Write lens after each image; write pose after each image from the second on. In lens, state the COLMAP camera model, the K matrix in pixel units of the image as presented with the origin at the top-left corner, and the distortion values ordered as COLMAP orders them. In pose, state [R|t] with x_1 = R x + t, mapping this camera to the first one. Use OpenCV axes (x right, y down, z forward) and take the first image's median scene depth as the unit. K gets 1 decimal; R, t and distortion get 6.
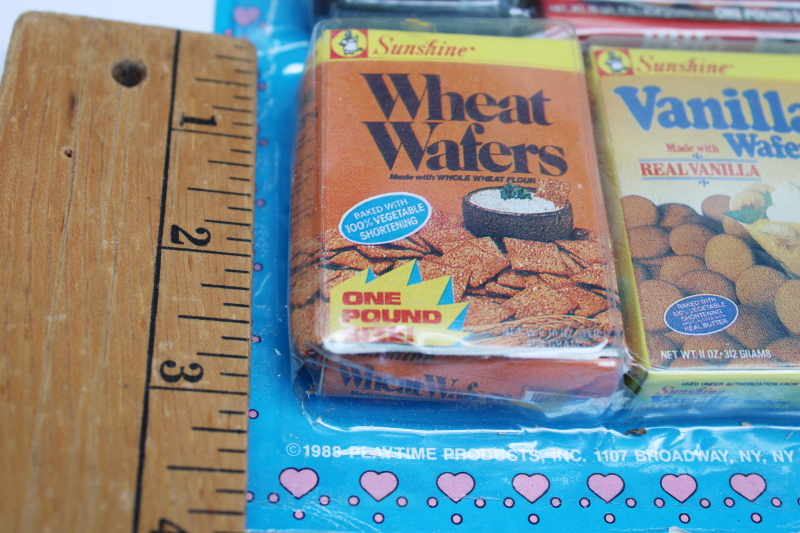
lens RADIAL K [[1154.7, 0, 418.5], [0, 1154.7, 267.3], [0, 0, 1]] dist [-0.061707, -0.072637]
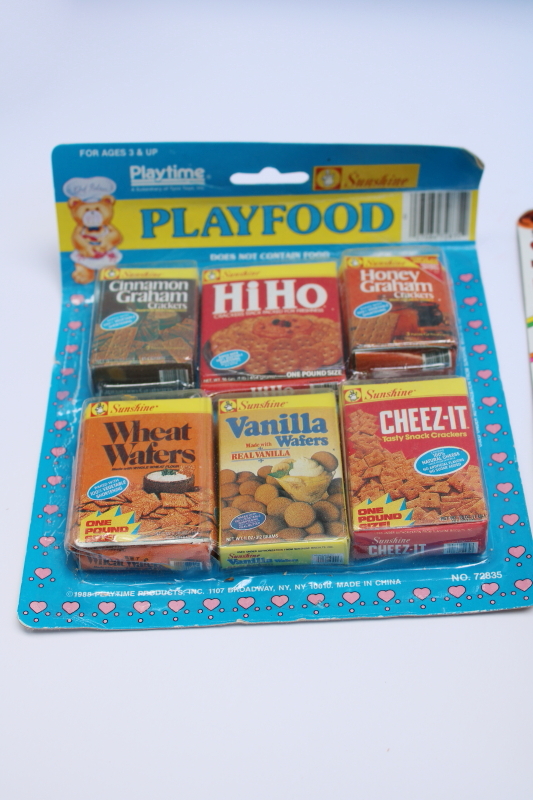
lens RADIAL K [[1154.7, 0, 266.5], [0, 1154.7, 400.0], [0, 0, 1]] dist [-0.061707, -0.072637]
pose [[0.987723, -0.085804, -0.130544, 0.559993], [0.064832, 0.985440, -0.157180, 0.154436], [0.142130, 0.146787, 0.978904, -1.118398]]
